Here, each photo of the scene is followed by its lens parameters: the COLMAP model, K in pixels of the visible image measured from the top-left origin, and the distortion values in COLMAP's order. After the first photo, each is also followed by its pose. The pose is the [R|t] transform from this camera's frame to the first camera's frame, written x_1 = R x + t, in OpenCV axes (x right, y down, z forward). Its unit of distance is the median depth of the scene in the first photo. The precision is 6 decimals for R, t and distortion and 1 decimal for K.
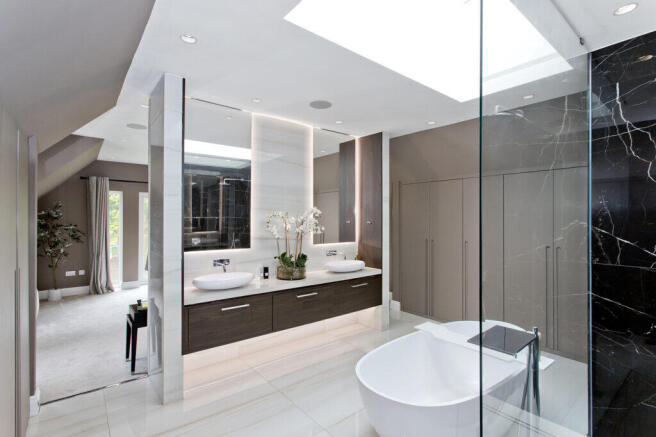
lens RADIAL K [[319.8, 0, 328.0], [0, 319.8, 218.5], [0, 0, 1]] dist [-0.001411, -0.000364]
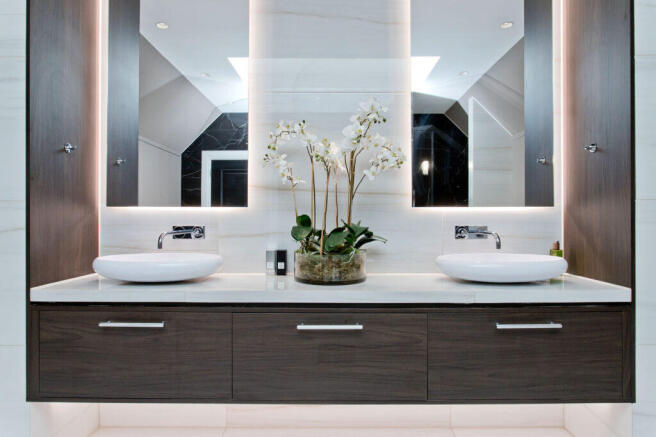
lens RADIAL K [[380.6, 0, 328.0], [0, 380.6, 218.5], [0, 0, 1]] dist [-0.007274, -0.000698]
pose [[0.767006, -0.001756, -0.641638, 0.202261], [0.004552, 0.999986, 0.002705, 0.104130], [0.641624, -0.004996, 0.767003, 0.616841]]
